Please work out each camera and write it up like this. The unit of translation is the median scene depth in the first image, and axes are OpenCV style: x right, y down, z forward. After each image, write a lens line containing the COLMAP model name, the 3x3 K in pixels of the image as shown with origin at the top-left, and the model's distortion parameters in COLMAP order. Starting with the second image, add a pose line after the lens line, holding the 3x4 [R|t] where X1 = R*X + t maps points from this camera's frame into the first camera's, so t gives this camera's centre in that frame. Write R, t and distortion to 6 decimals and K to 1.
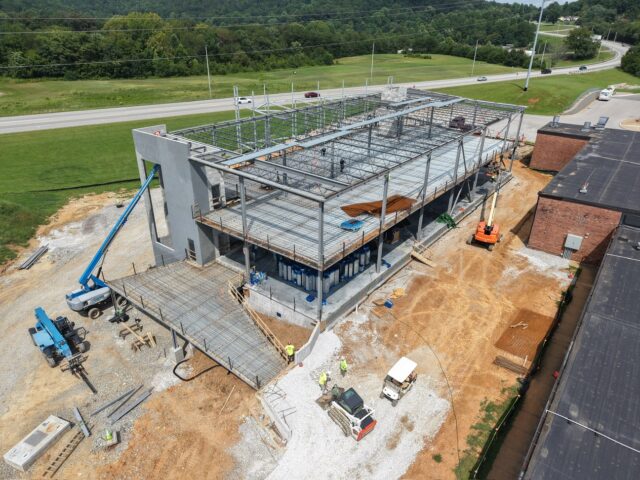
lens RADIAL K [[435.3, 0, 320.0], [0, 435.3, 240.0], [0, 0, 1]] dist [0.008259, -0.028009]
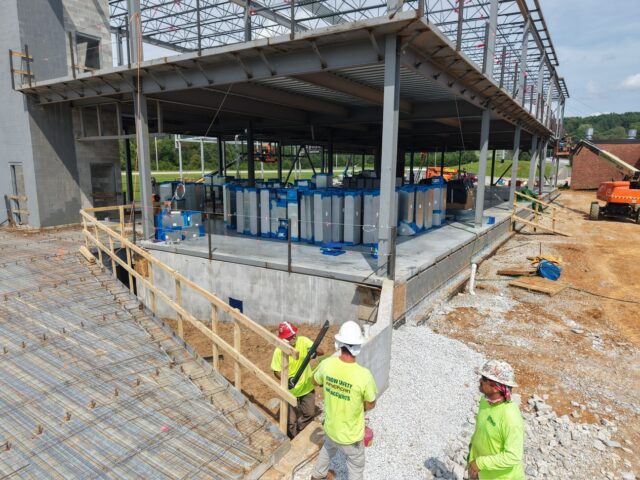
lens RADIAL K [[435.3, 0, 320.0], [0, 435.3, 240.0], [0, 0, 1]] dist [0.008259, -0.028009]
pose [[0.994524, -0.022880, 0.101973, -0.064181], [0.050711, 0.958822, -0.279444, 0.212844], [-0.091380, 0.283085, 0.954732, 0.670073]]
